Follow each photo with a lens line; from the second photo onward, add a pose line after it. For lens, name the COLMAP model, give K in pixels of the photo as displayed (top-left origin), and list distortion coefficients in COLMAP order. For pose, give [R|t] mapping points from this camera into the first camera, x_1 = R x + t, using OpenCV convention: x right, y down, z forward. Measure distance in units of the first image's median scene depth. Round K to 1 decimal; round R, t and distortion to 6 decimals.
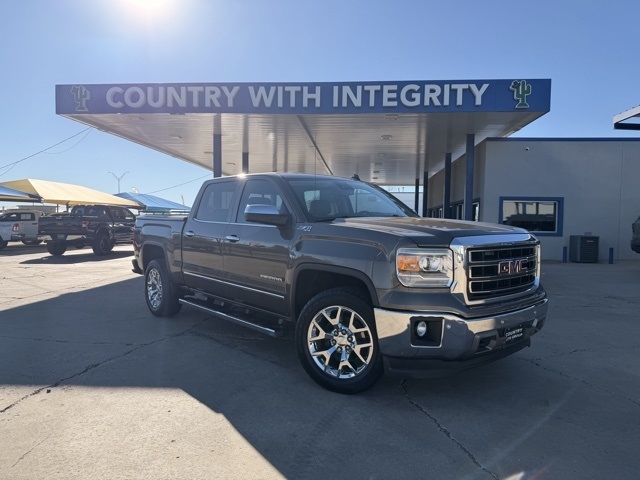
lens RADIAL K [[461.3, 0, 322.5], [0, 461.3, 239.7], [0, 0, 1]] dist [0.001330, -0.012060]
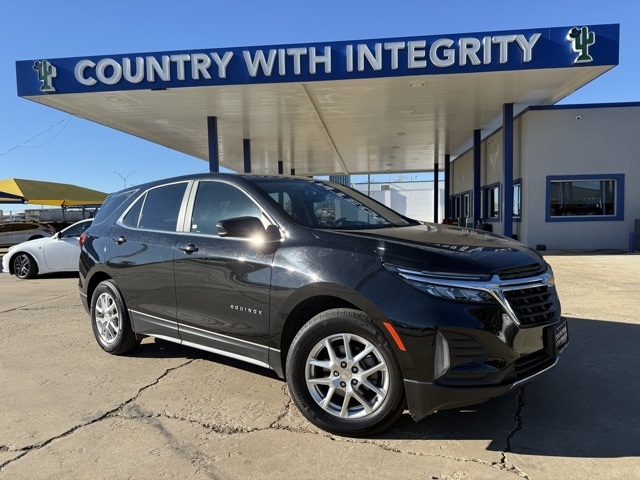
lens RADIAL K [[461.3, 0, 321.9], [0, 461.3, 241.2], [0, 0, 1]] dist [0.001330, -0.012060]
pose [[0.999133, -0.033713, -0.024409, -0.011757], [0.034113, 0.999287, 0.016149, -0.002122], [0.023848, -0.016968, 0.999572, 0.174019]]
